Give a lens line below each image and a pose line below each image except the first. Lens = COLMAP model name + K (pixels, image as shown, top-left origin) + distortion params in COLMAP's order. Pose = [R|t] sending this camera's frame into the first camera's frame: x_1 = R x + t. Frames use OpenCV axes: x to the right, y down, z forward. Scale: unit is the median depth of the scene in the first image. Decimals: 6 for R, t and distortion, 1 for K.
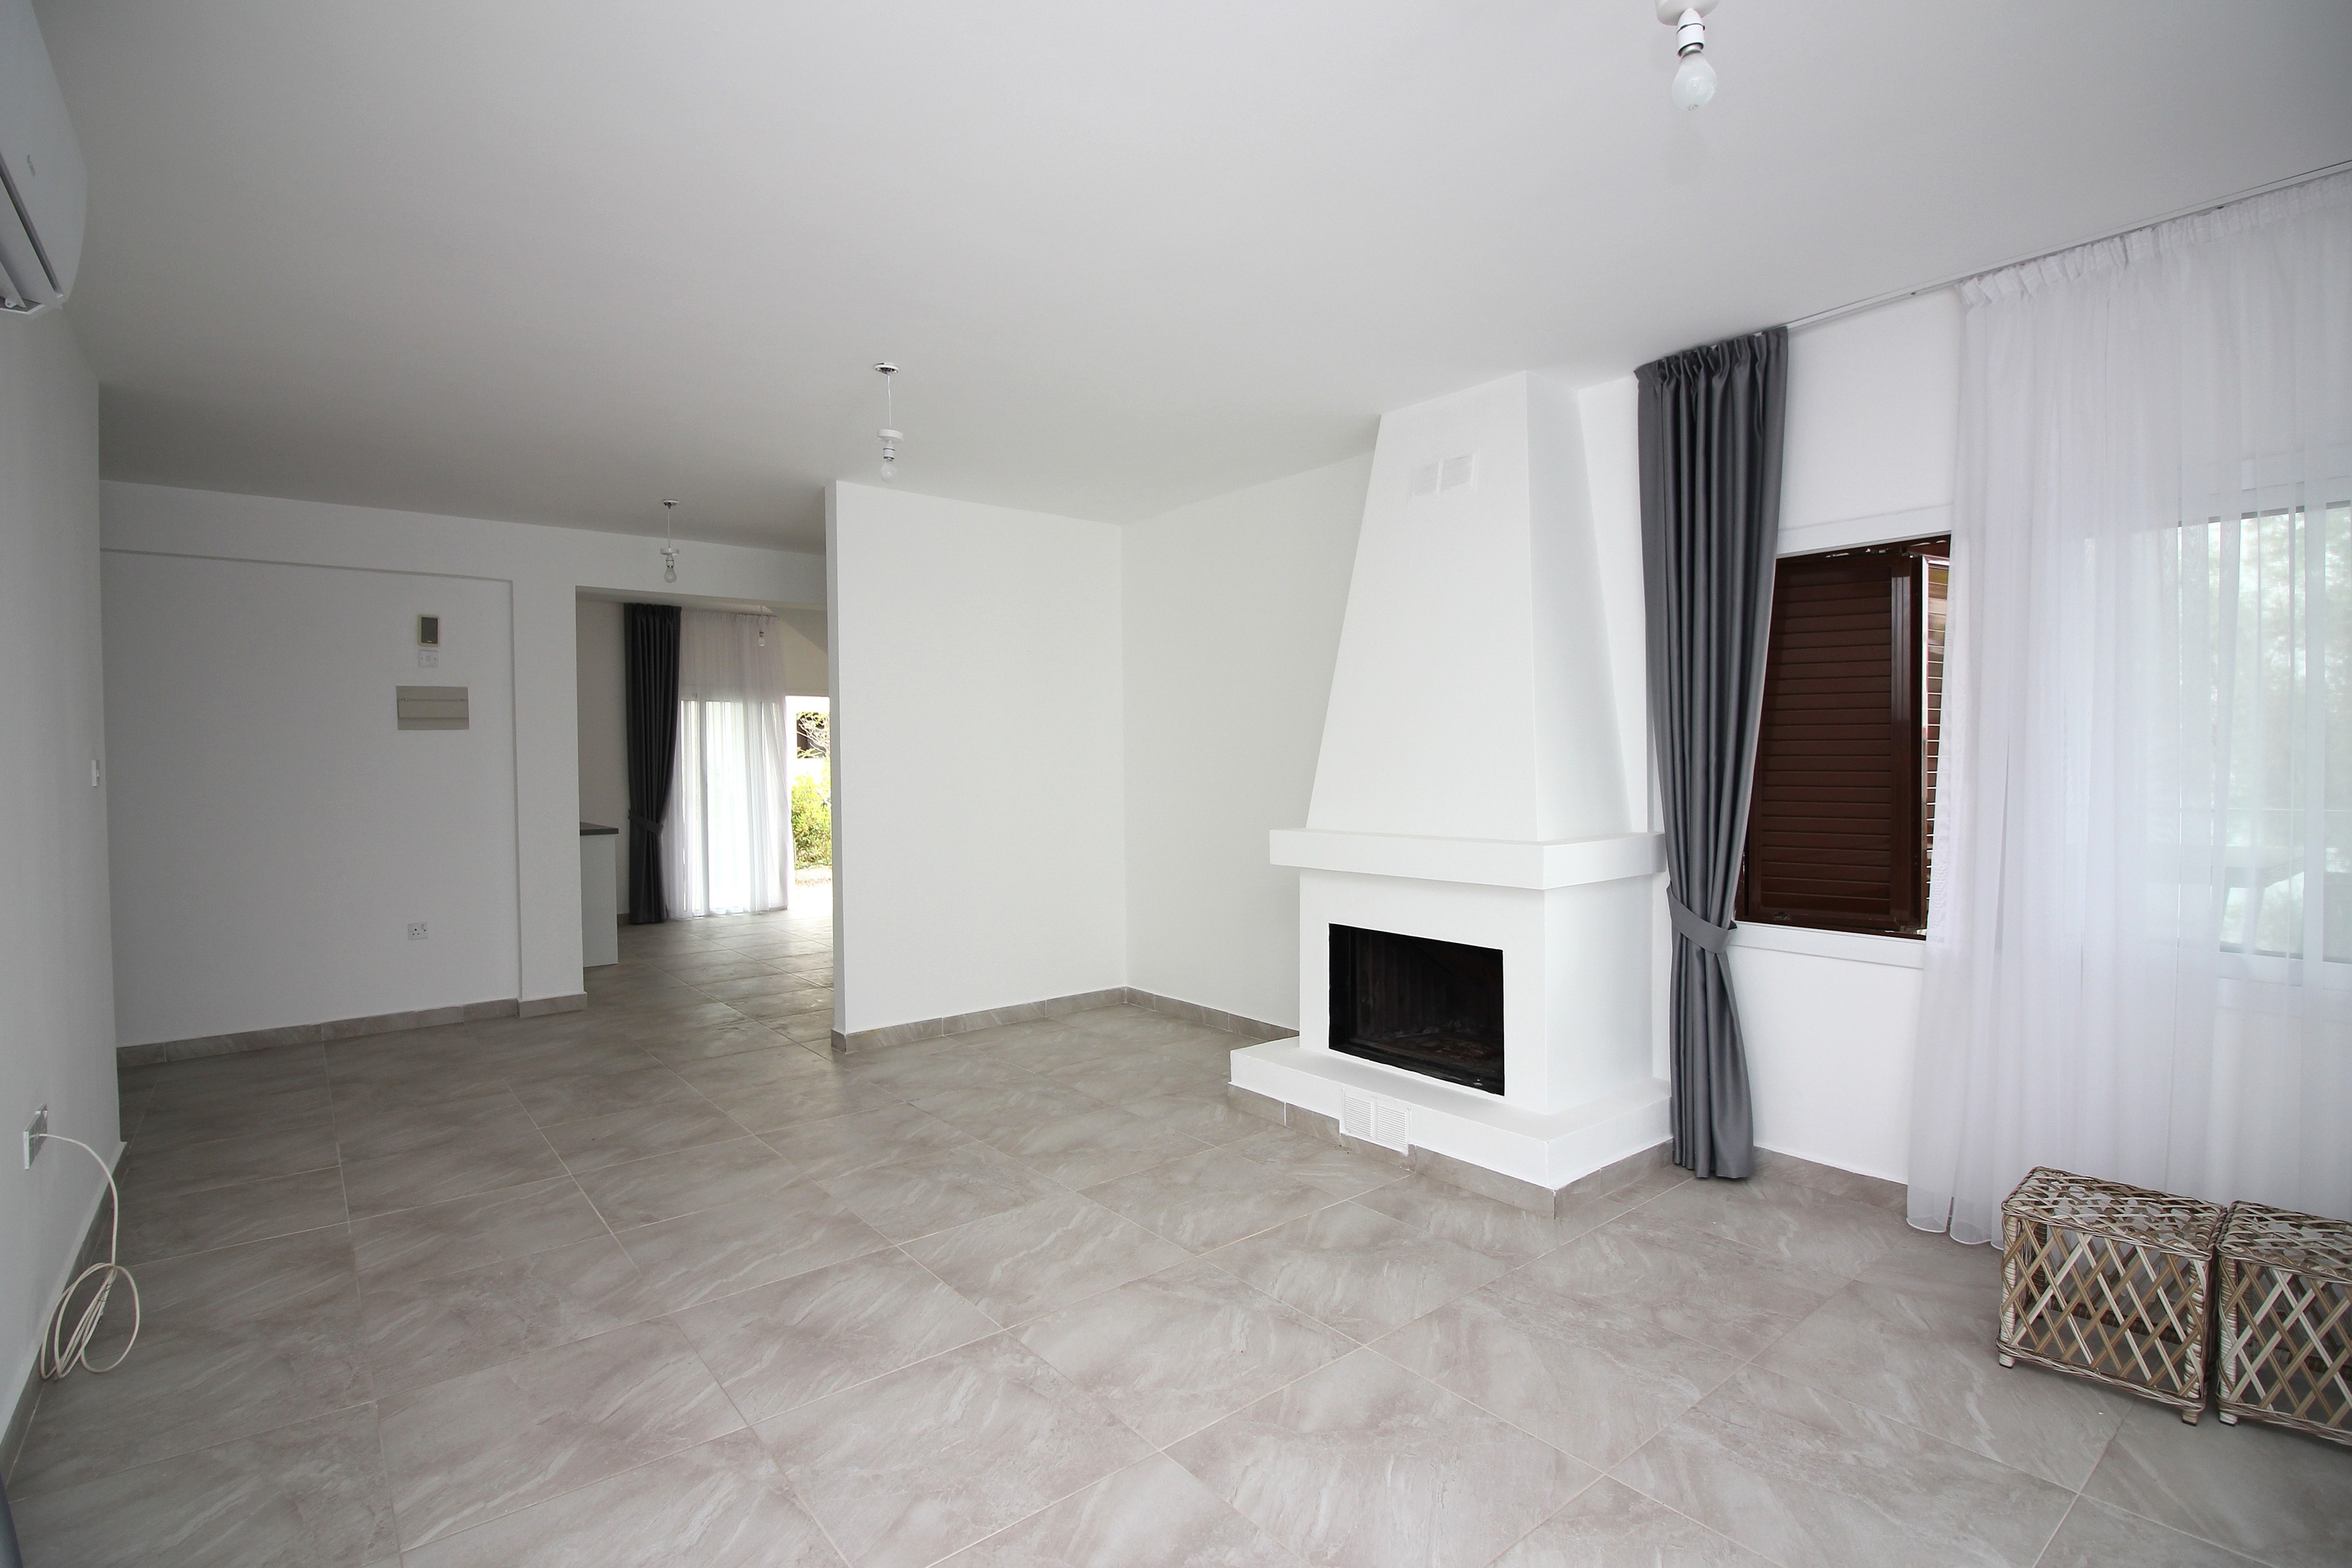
lens RADIAL K [[1089.8, 0, 1173.6], [0, 1089.8, 787.1], [0, 0, 1]] dist [0.001086, -0.011973]
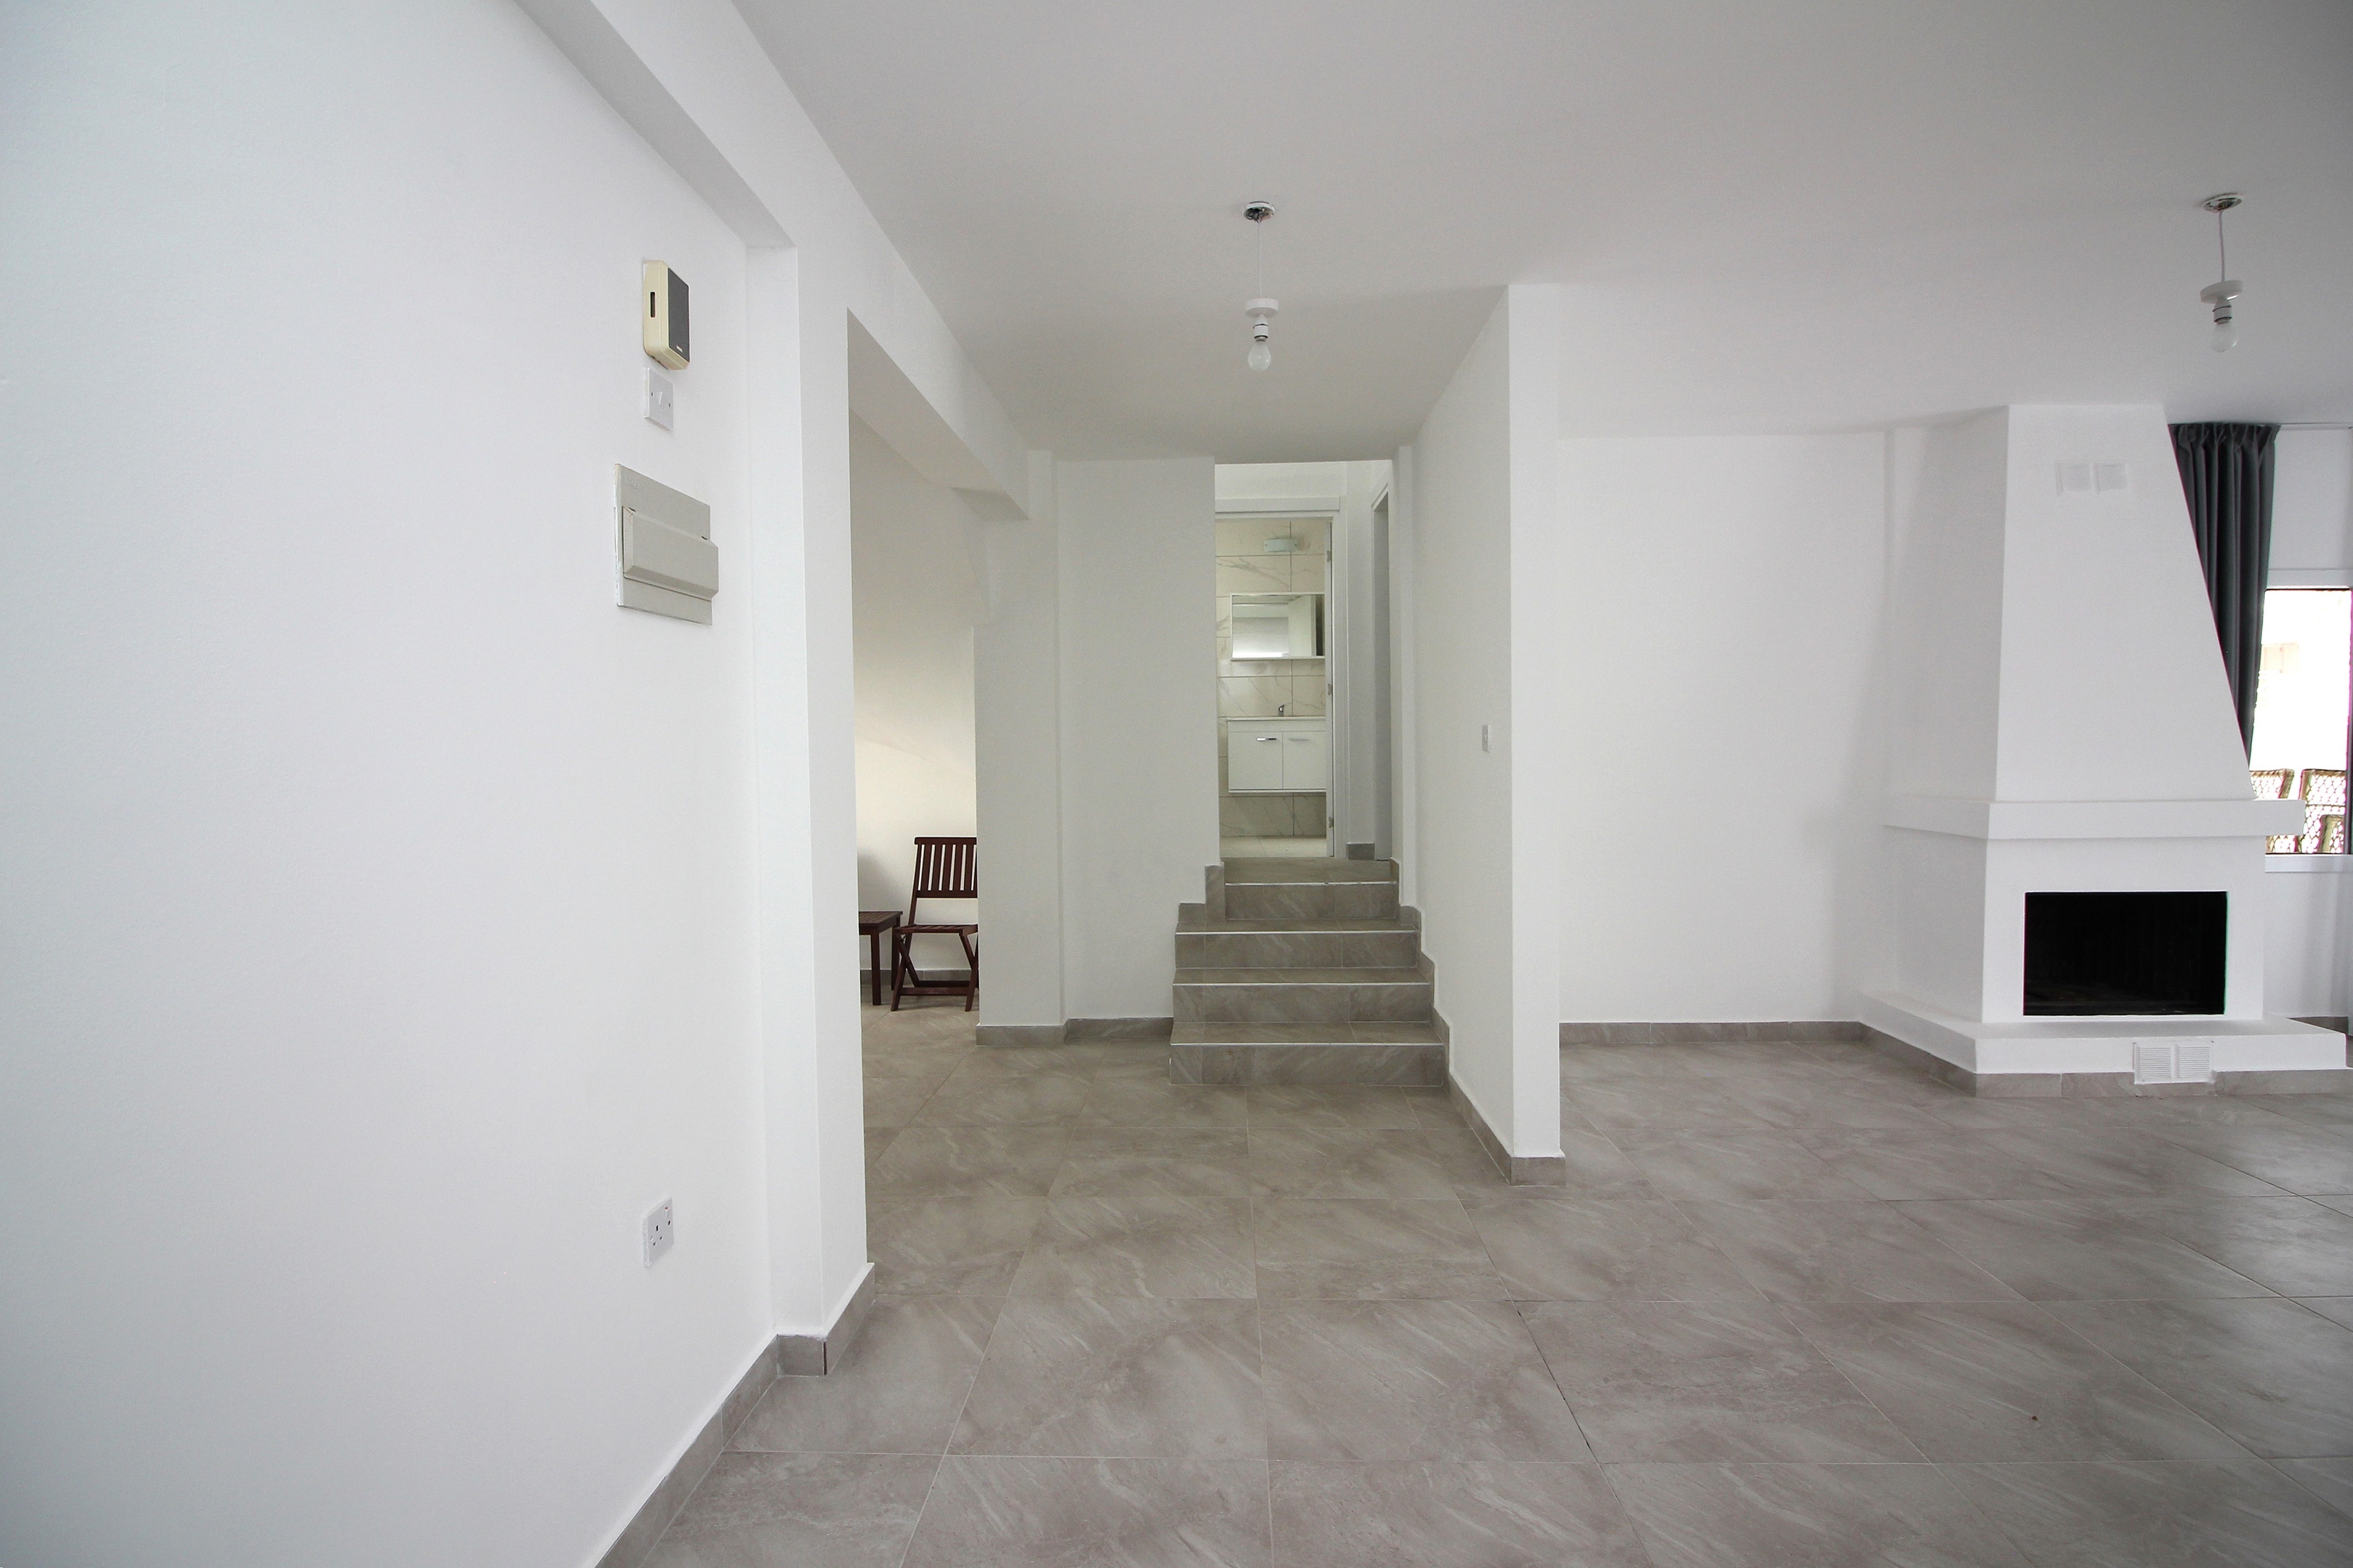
lens RADIAL K [[1129.5, 0, 1176.5], [0, 1129.5, 784.0], [0, 0, 1]] dist [0.002598, -0.000238]
pose [[0.643003, -0.020795, 0.765581, -1.179656], [0.022604, 0.999711, 0.008169, -0.003773], [-0.765530, 0.012053, 0.643288, 0.924263]]
